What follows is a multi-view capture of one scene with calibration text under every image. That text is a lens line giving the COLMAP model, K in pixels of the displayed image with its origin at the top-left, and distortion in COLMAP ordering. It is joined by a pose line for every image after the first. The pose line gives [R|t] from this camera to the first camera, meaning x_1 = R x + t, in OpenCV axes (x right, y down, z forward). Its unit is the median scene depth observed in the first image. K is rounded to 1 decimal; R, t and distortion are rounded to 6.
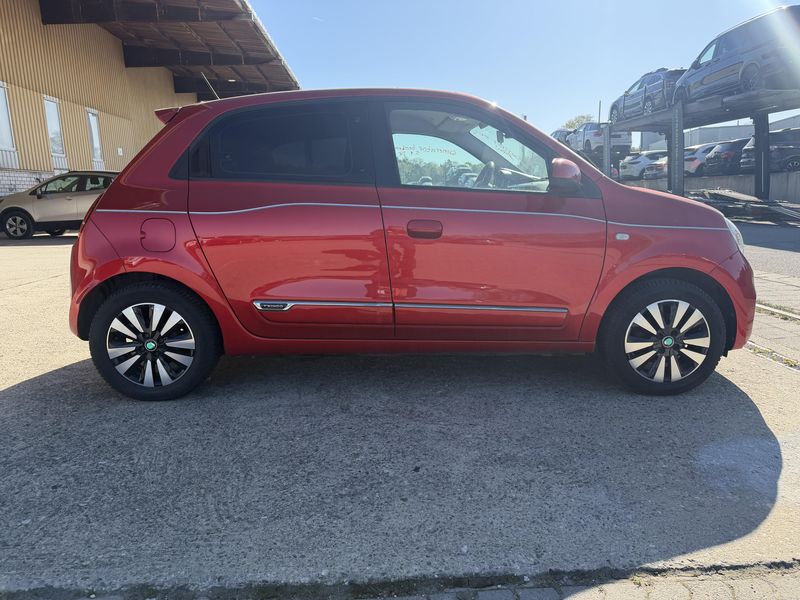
lens RADIAL K [[563.9, 0, 397.5], [0, 563.9, 296.7], [0, 0, 1]] dist [0.035553, -0.042857]
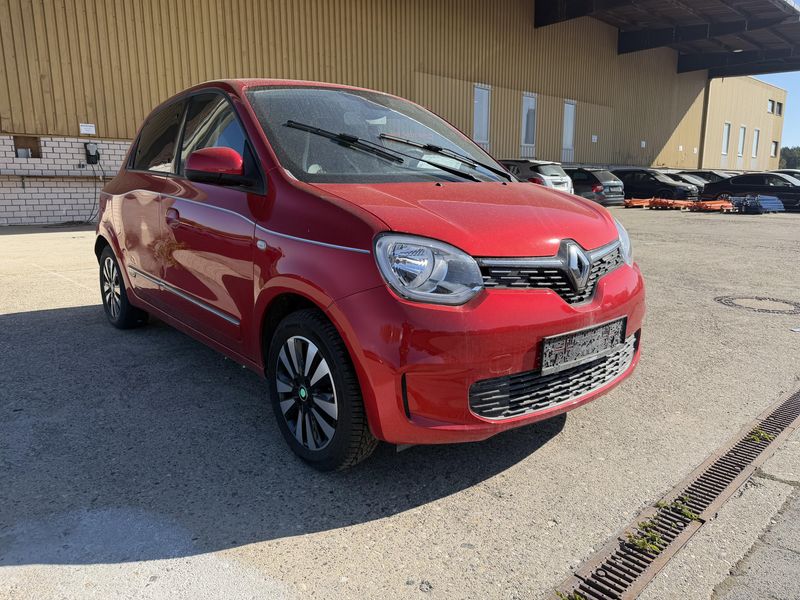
lens RADIAL K [[563.9, 0, 387.0], [0, 563.9, 292.1], [0, 0, 1]] dist [0.035553, -0.042857]
pose [[0.634593, 0.162981, -0.755466, 0.126211], [-0.150238, 0.984878, 0.086273, -0.015040], [0.758103, 0.058751, 0.649483, 0.070687]]
